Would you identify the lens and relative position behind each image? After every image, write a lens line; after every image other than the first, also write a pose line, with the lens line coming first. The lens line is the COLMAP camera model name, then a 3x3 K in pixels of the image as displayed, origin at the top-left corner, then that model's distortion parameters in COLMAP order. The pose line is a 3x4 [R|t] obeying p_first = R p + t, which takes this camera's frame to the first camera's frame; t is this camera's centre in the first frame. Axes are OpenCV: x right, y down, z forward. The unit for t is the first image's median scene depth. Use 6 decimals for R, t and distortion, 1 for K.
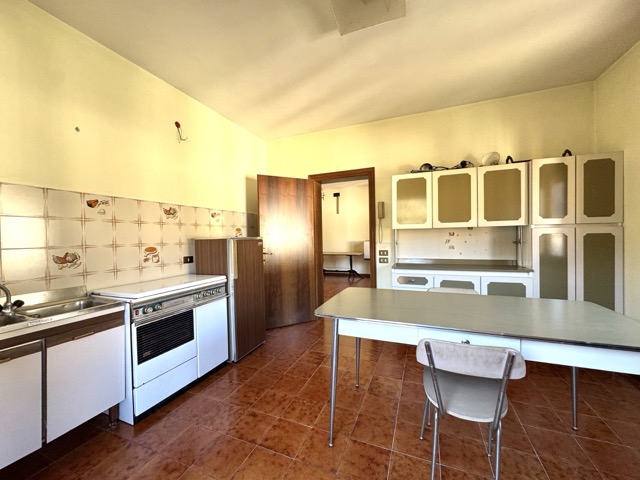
lens RADIAL K [[255.4, 0, 319.7], [0, 255.4, 239.9], [0, 0, 1]] dist [-0.001459, -0.000134]
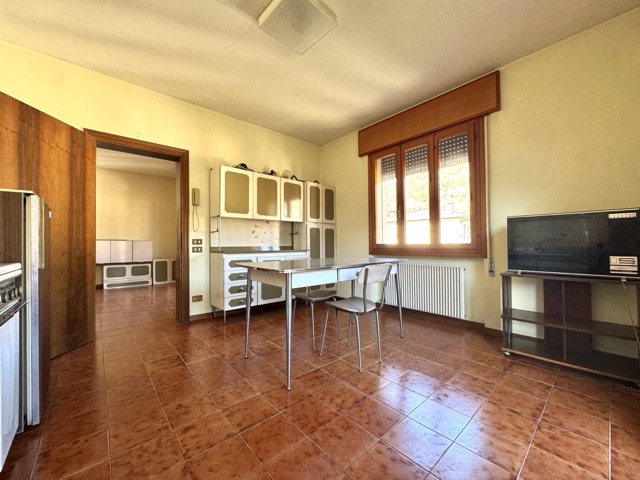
lens RADIAL K [[255.4, 0, 320.5], [0, 255.4, 240.2], [0, 0, 1]] dist [-0.001459, -0.000134]
pose [[0.443724, 0.028488, 0.895711, -0.576646], [0.010495, 0.999261, -0.036981, 0.121400], [-0.896102, 0.025809, 0.443097, 0.226661]]
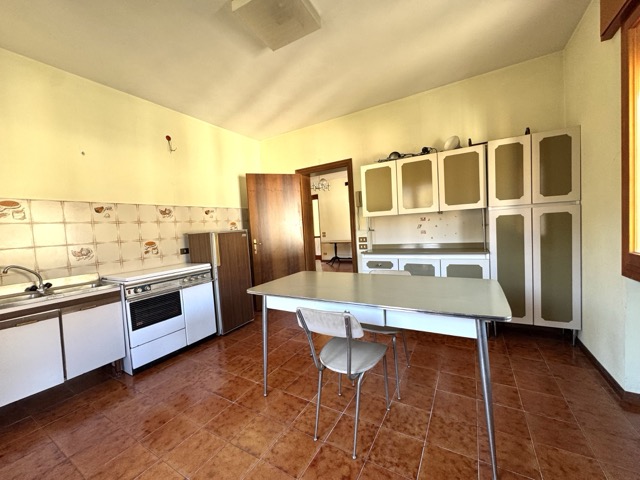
lens RADIAL K [[255.4, 0, 319.0], [0, 255.4, 239.8], [0, 0, 1]] dist [-0.001459, -0.000134]
pose [[0.988474, -0.034307, -0.147456, 0.323194], [0.040760, 0.998329, 0.040966, 0.001493], [0.145804, -0.046505, 0.988220, -0.102761]]
